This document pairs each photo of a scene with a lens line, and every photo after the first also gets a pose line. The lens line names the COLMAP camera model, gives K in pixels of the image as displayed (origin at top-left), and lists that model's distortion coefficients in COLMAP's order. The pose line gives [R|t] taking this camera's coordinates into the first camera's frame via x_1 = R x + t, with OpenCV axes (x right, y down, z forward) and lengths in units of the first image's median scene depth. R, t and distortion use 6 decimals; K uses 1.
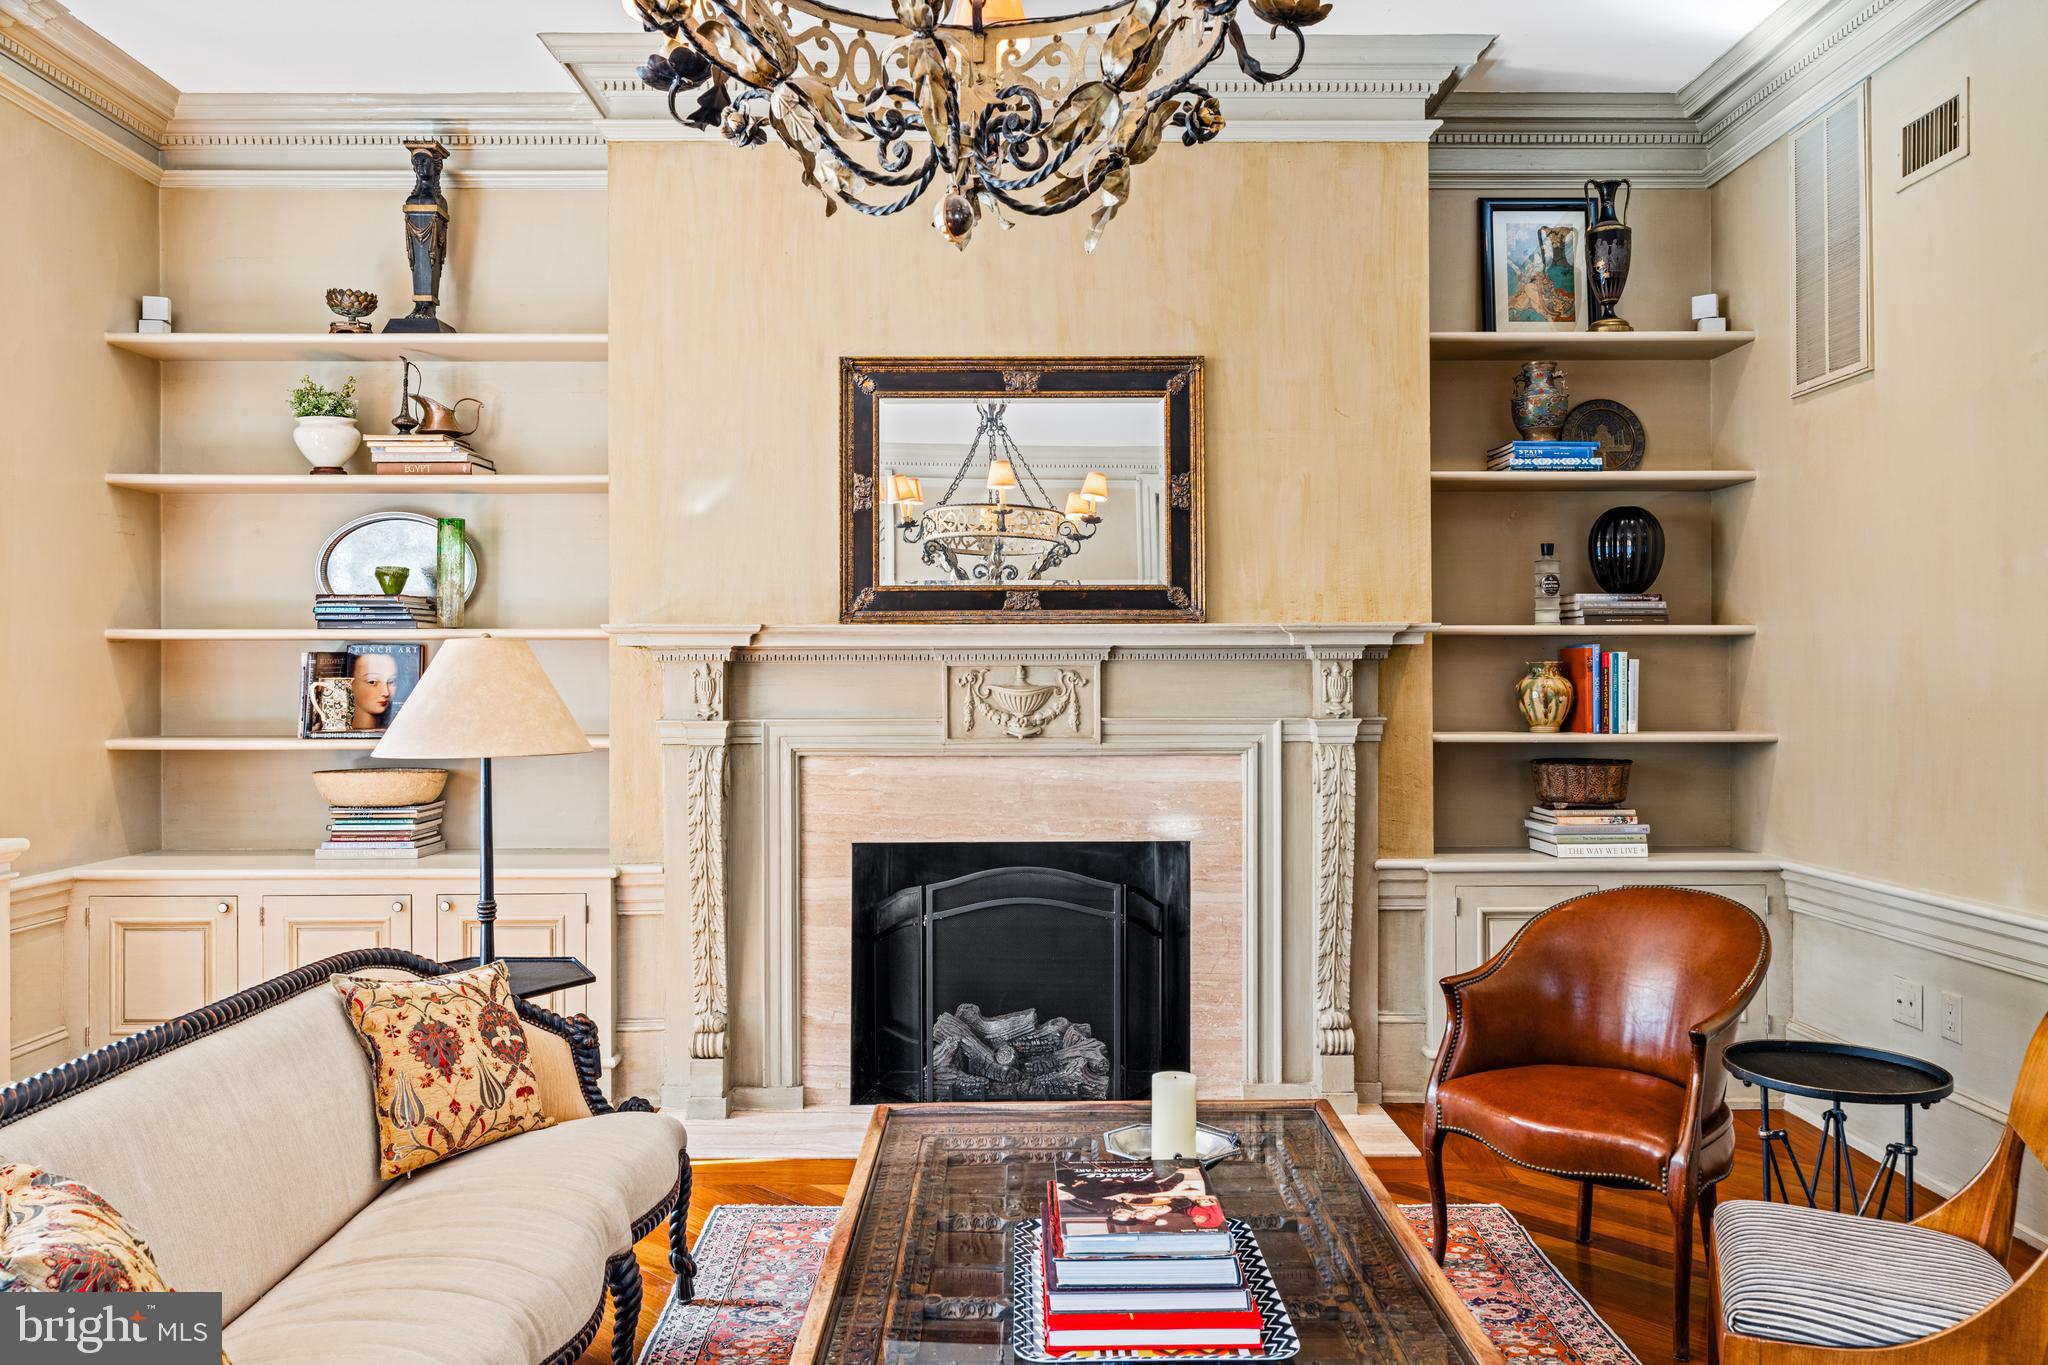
lens RADIAL K [[1482.1, 0, 1009.7], [0, 1482.1, 667.2], [0, 0, 1]] dist [-0.001424, -0.001044]
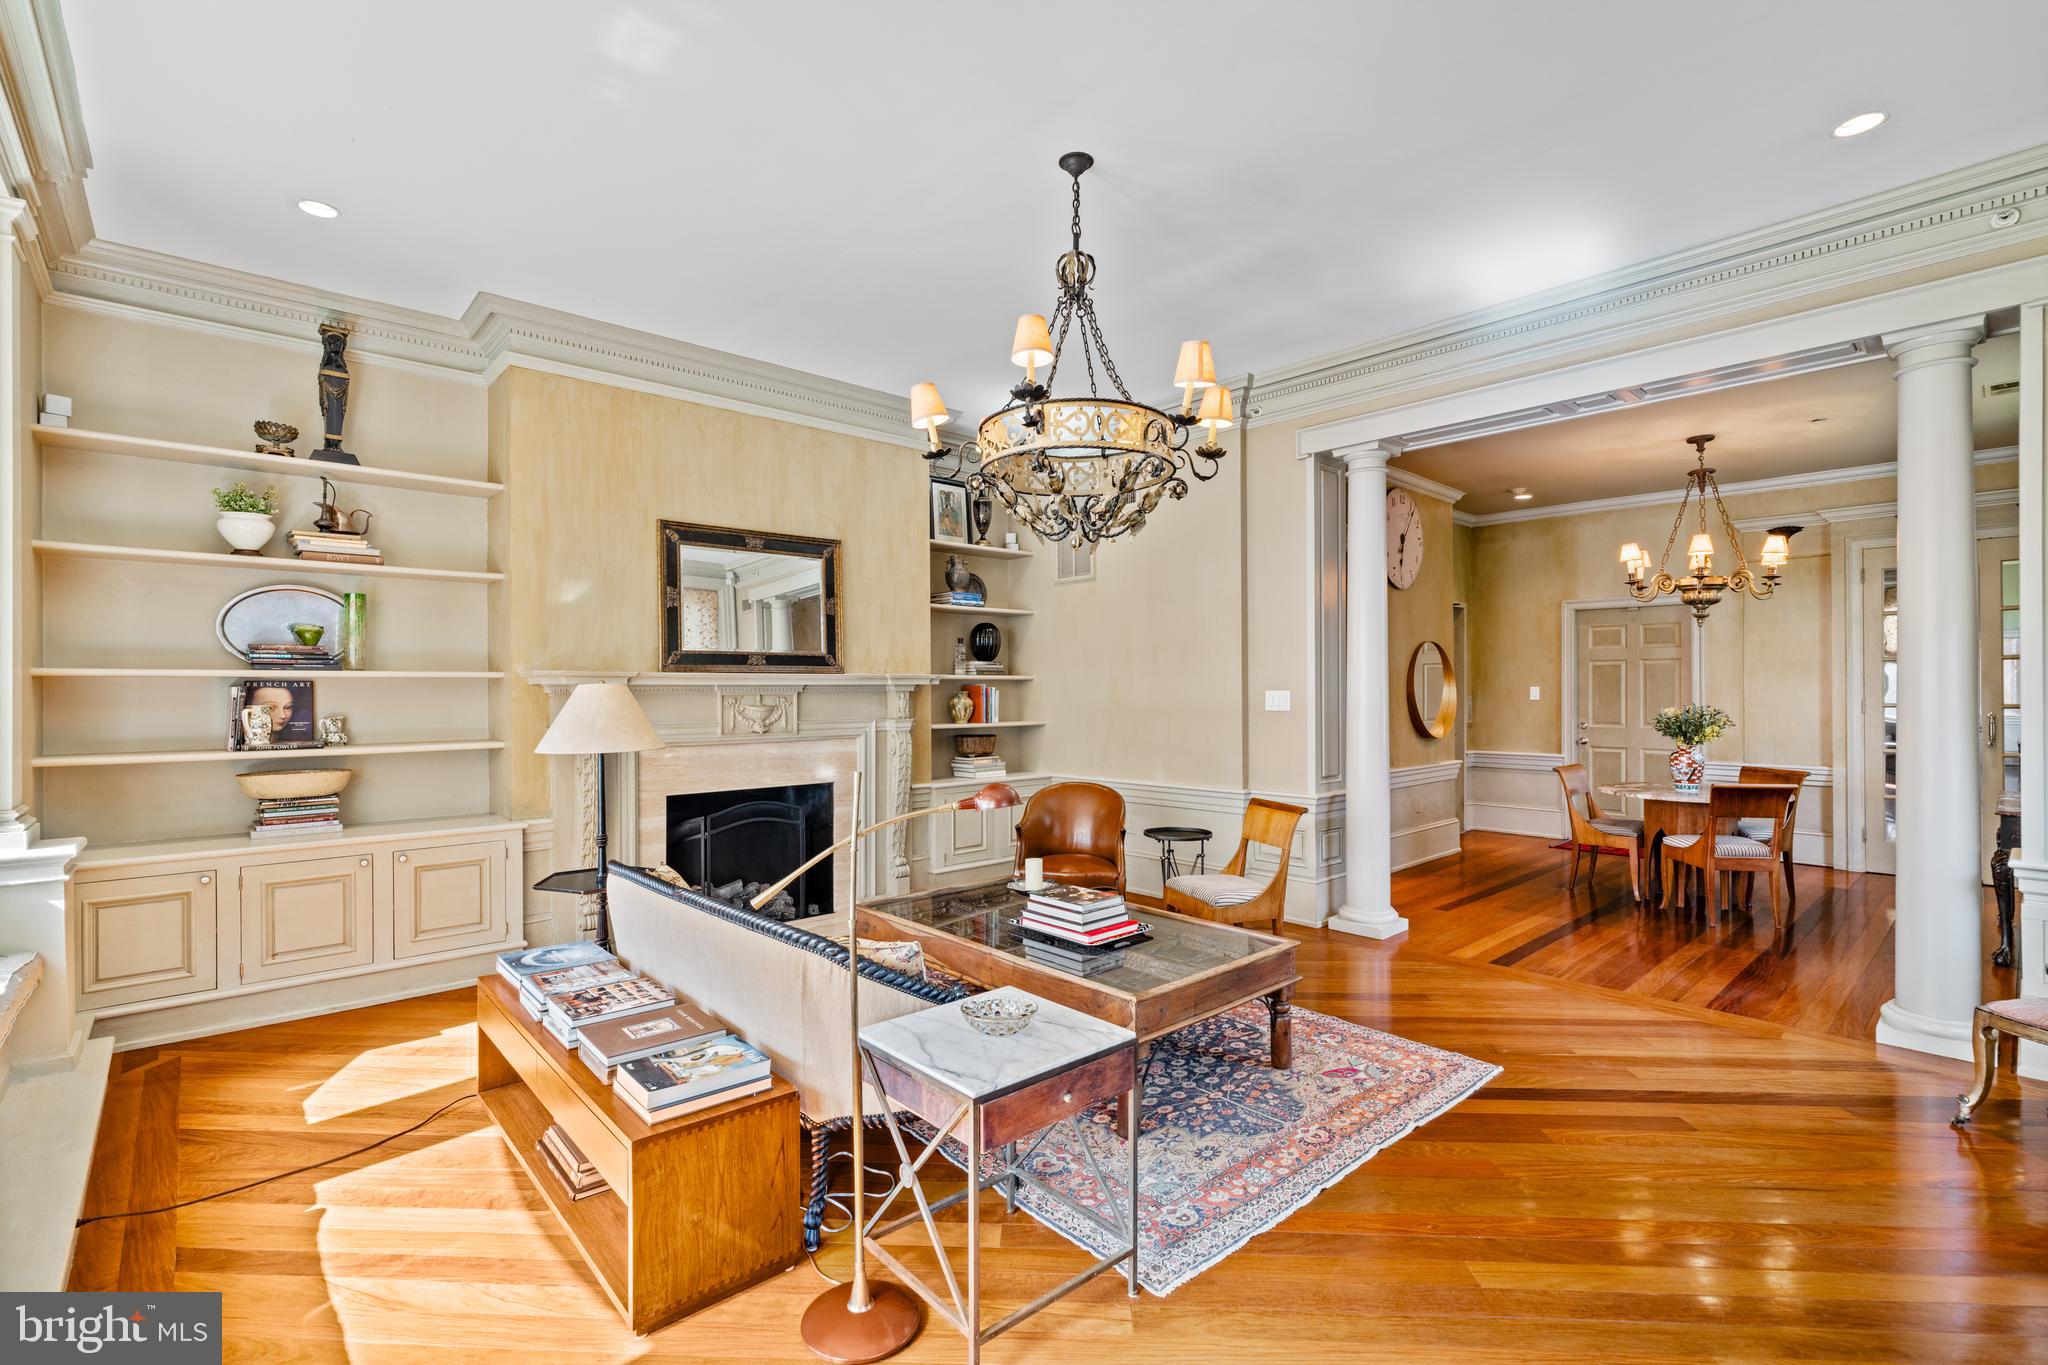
lens RADIAL K [[926.3, 0, 1007.8], [0, 926.3, 687.0], [0, 0, 1]] dist [-0.006853, 0.001778]
pose [[0.752512, 0.000647, 0.658578, -0.519971], [-0.002267, 0.999996, 0.001608, -0.013309], [-0.658575, -0.002703, 0.752510, -0.094259]]
